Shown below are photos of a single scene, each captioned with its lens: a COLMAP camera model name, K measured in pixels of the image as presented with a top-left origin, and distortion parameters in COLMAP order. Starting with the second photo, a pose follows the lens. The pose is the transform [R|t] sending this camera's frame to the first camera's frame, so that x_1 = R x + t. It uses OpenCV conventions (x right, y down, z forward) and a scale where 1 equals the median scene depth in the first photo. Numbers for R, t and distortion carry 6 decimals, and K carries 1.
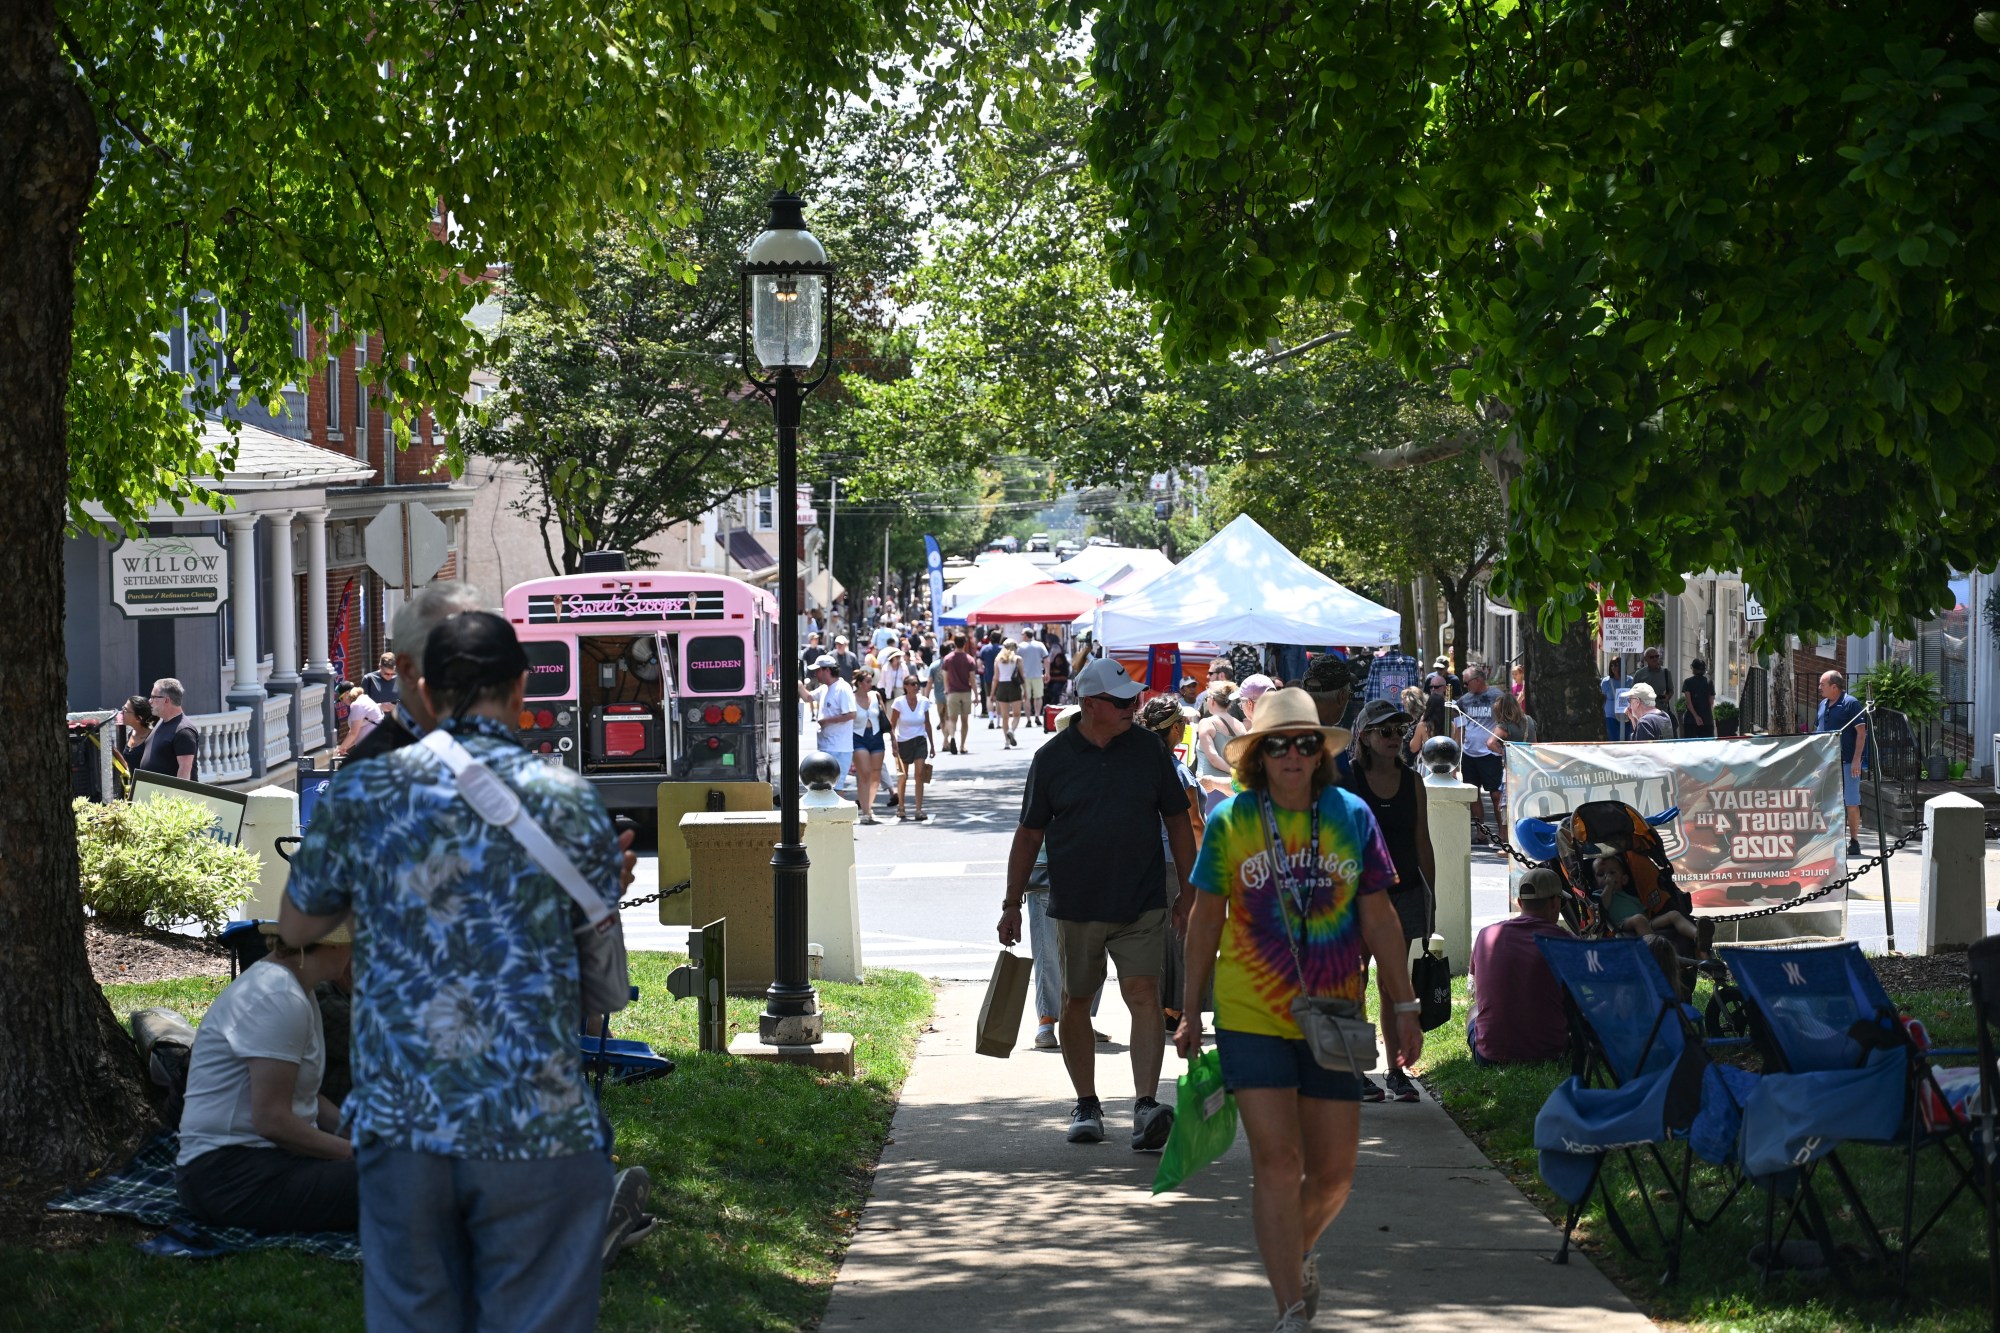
lens RADIAL K [[5982.9, 0, 1005.4], [0, 5982.9, 722.2], [0, 0, 1]] dist [0.014726, -1.580041]
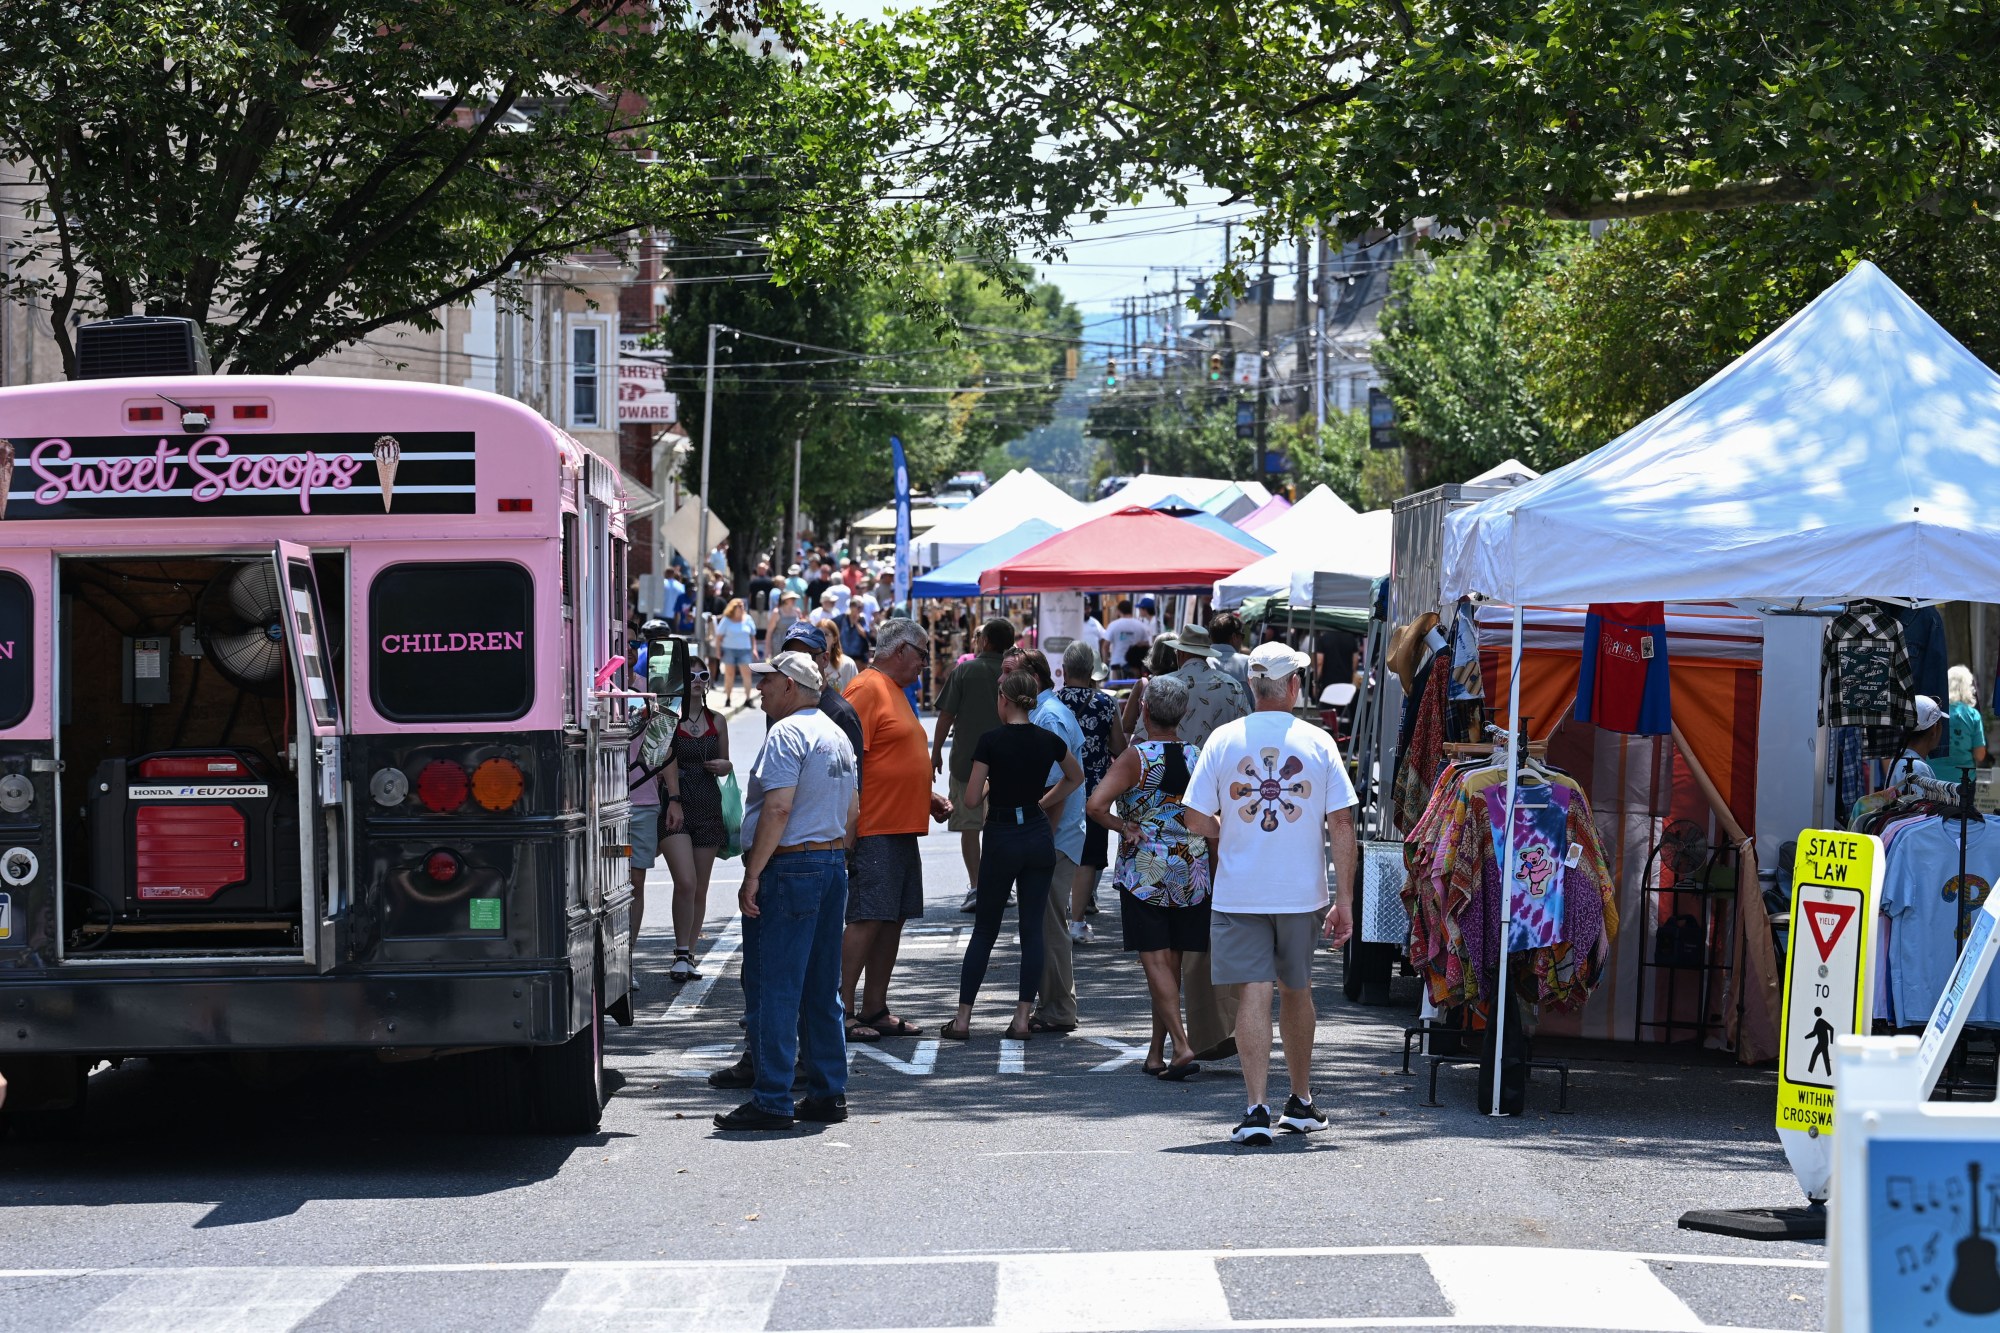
lens RADIAL K [[5982.9, 0, 1005.4], [0, 5982.9, 722.2], [0, 0, 1]] dist [0.014726, -1.580041]
pose [[0.999453, 0.008523, 0.031965, -0.027155], [-0.008373, 0.999953, -0.004839, -0.003546], [-0.032004, 0.004569, 0.999477, 0.648958]]
